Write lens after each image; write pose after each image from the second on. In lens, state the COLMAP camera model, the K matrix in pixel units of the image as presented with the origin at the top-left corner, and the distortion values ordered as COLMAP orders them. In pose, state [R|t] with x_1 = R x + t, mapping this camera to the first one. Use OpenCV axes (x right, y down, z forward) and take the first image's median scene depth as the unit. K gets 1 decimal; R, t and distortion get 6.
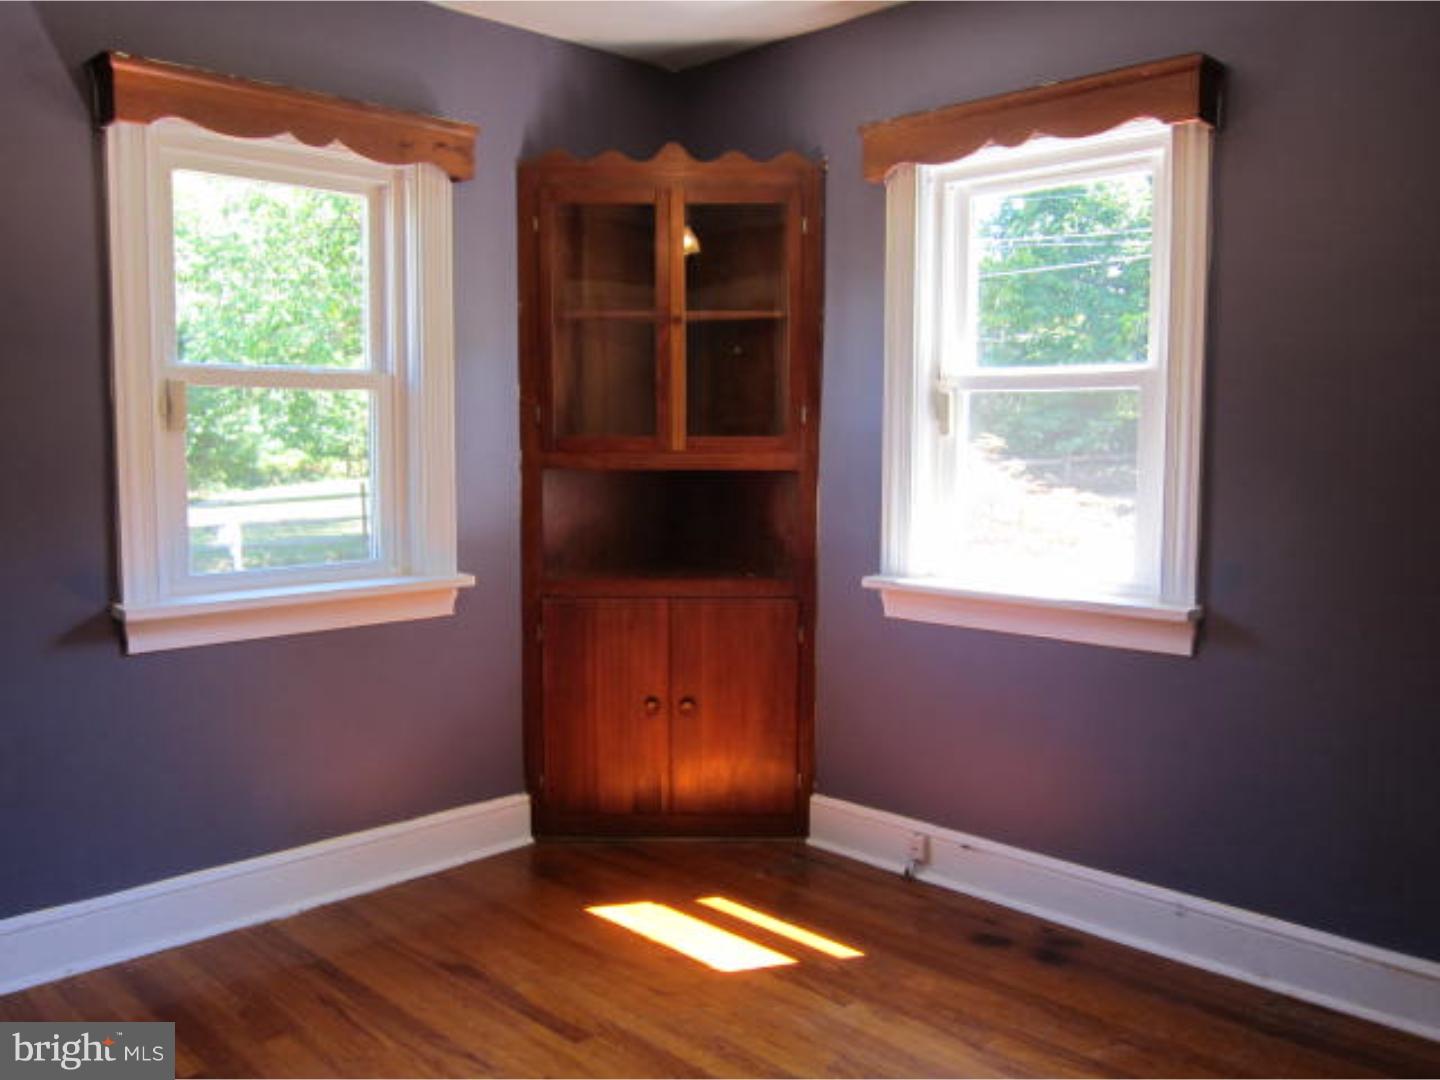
lens RADIAL K [[1196.1, 0, 720.7], [0, 1196.1, 544.9], [0, 0, 1]] dist [-0.065613, 0.030583]
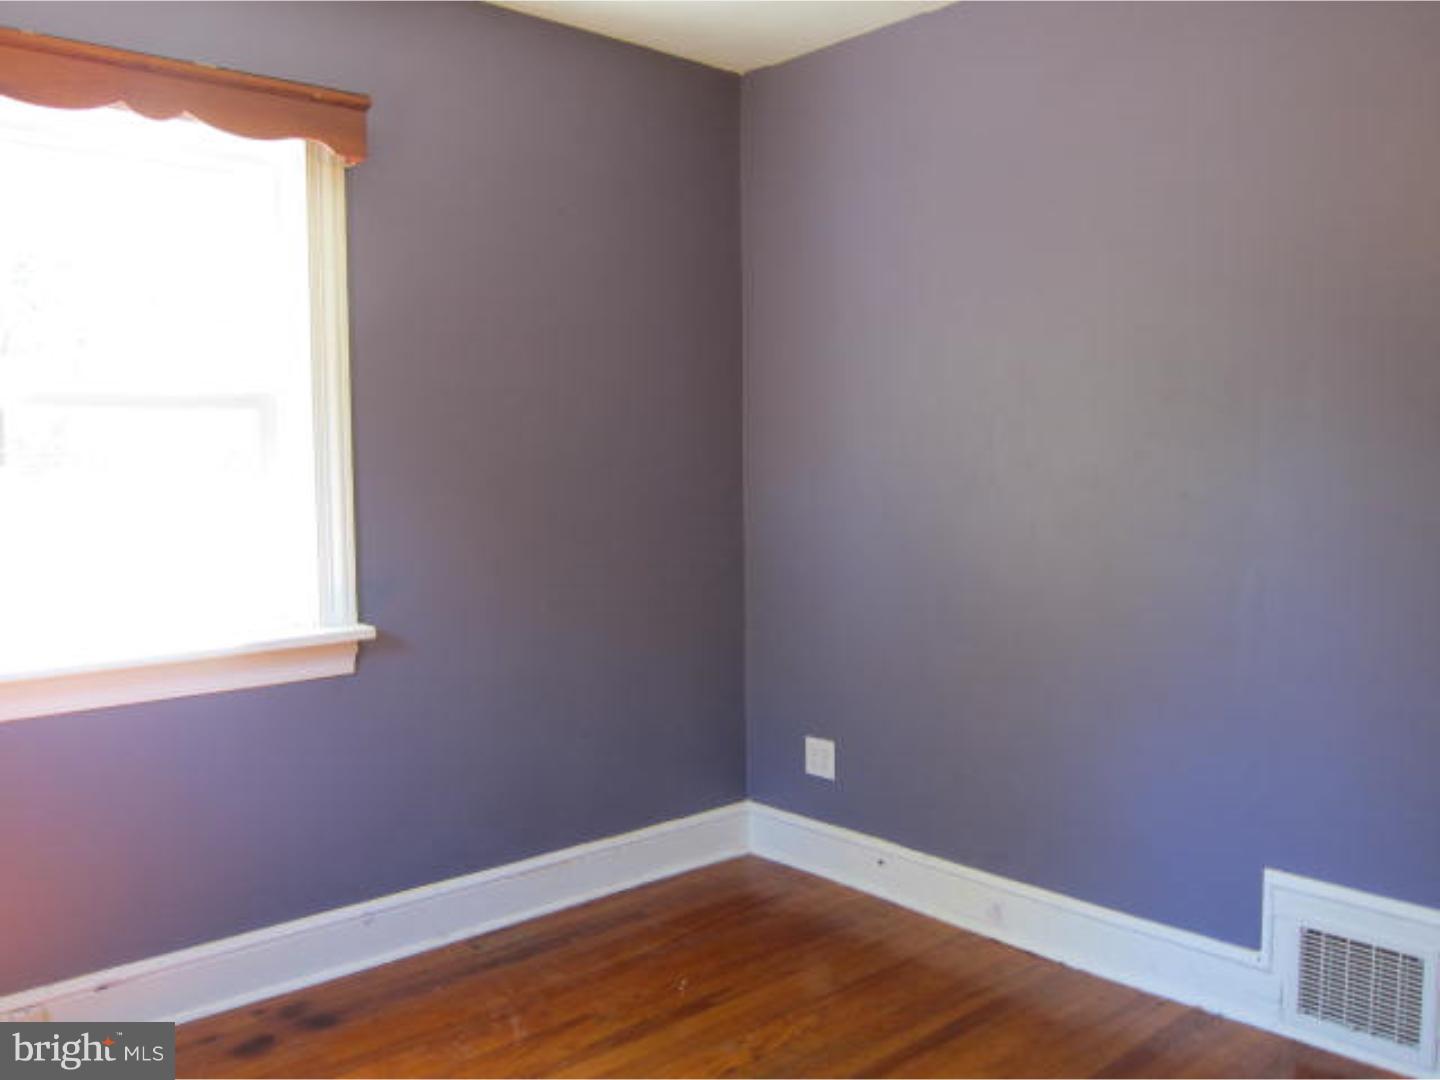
lens RADIAL K [[1196.1, 0, 720.7], [0, 1196.1, 544.9], [0, 0, 1]] dist [-0.065613, 0.030583]
pose [[0.054637, -0.079281, 0.995354, -0.598863], [0.104330, 0.991840, 0.073274, -0.058033], [-0.993041, 0.099842, 0.062463, 0.596401]]
